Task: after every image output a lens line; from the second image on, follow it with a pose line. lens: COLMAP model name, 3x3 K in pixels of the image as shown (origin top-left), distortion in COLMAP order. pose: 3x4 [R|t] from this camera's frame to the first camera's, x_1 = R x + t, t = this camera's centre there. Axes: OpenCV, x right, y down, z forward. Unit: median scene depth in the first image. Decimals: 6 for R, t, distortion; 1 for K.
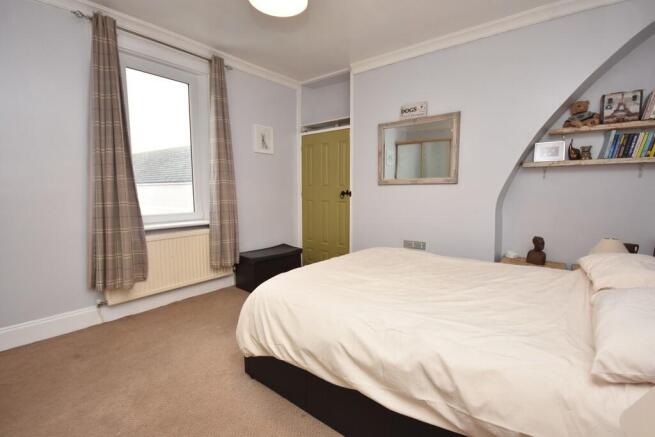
lens RADIAL K [[301.5, 0, 327.5], [0, 301.5, 218.5], [0, 0, 1]] dist [-0.000164, -0.000245]
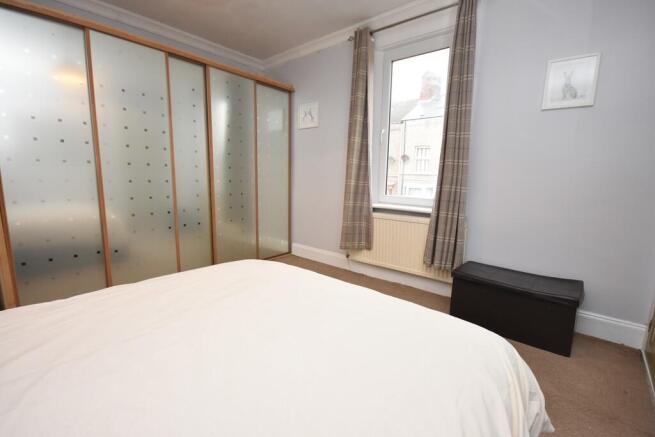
lens RADIAL K [[301.5, 0, 327.5], [0, 301.5, 218.5], [0, 0, 1]] dist [-0.000164, -0.000245]
pose [[-0.025132, 0.154249, -0.987712, 0.483610], [-0.111957, 0.981374, 0.156108, -0.070886], [0.993395, 0.114505, -0.007395, 0.769264]]
